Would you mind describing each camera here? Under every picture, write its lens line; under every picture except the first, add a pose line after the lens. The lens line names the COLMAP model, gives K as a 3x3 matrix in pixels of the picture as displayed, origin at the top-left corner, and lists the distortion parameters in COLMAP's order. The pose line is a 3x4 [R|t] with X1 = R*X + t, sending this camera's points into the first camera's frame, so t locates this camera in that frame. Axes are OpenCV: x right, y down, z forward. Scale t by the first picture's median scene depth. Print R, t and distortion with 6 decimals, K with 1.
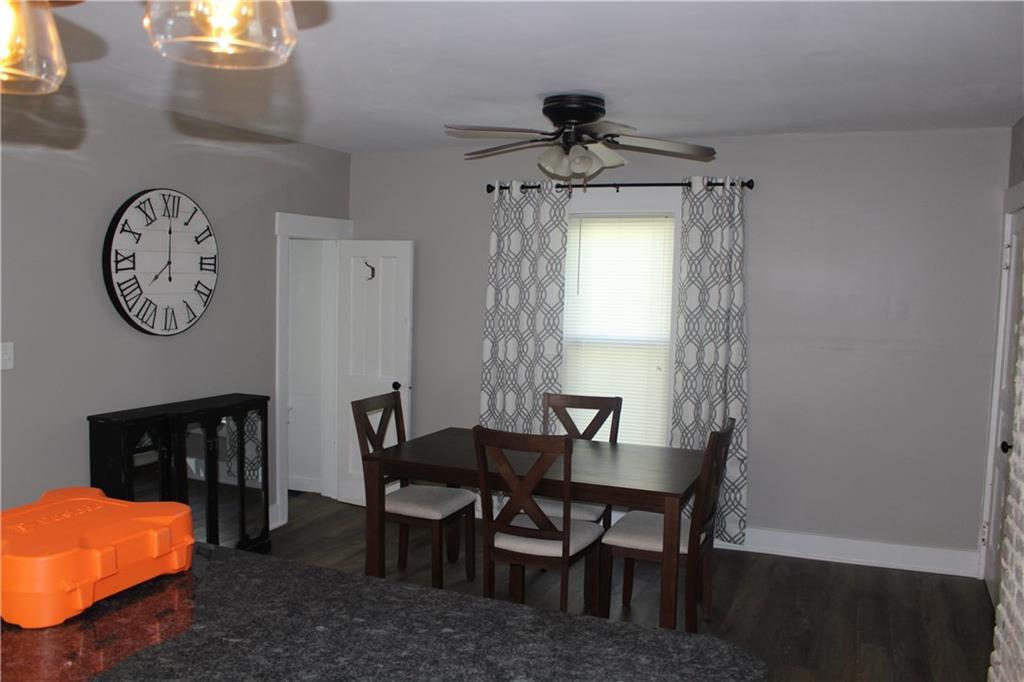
lens RADIAL K [[844.8, 0, 510.2], [0, 844.8, 344.8], [0, 0, 1]] dist [-0.172312, 0.142965]
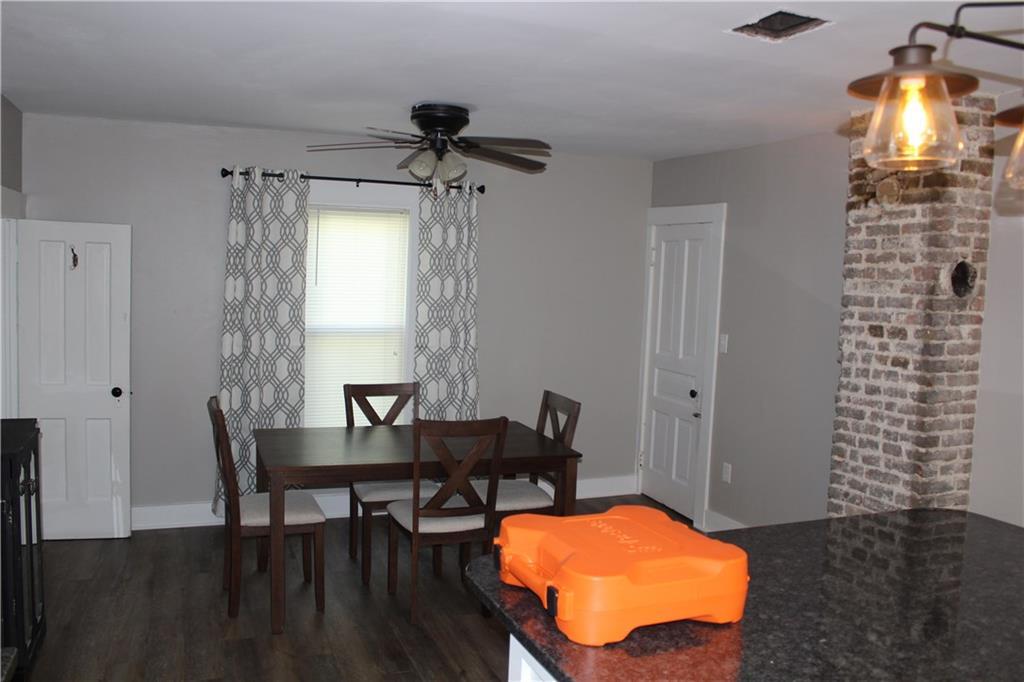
lens RADIAL K [[844.8, 0, 510.2], [0, 844.8, 344.8], [0, 0, 1]] dist [-0.172312, 0.142965]
pose [[0.714231, -0.053412, 0.697869, -0.476377], [0.032635, 0.998541, 0.043025, -0.025243], [-0.699149, -0.007955, 0.714932, 0.126552]]
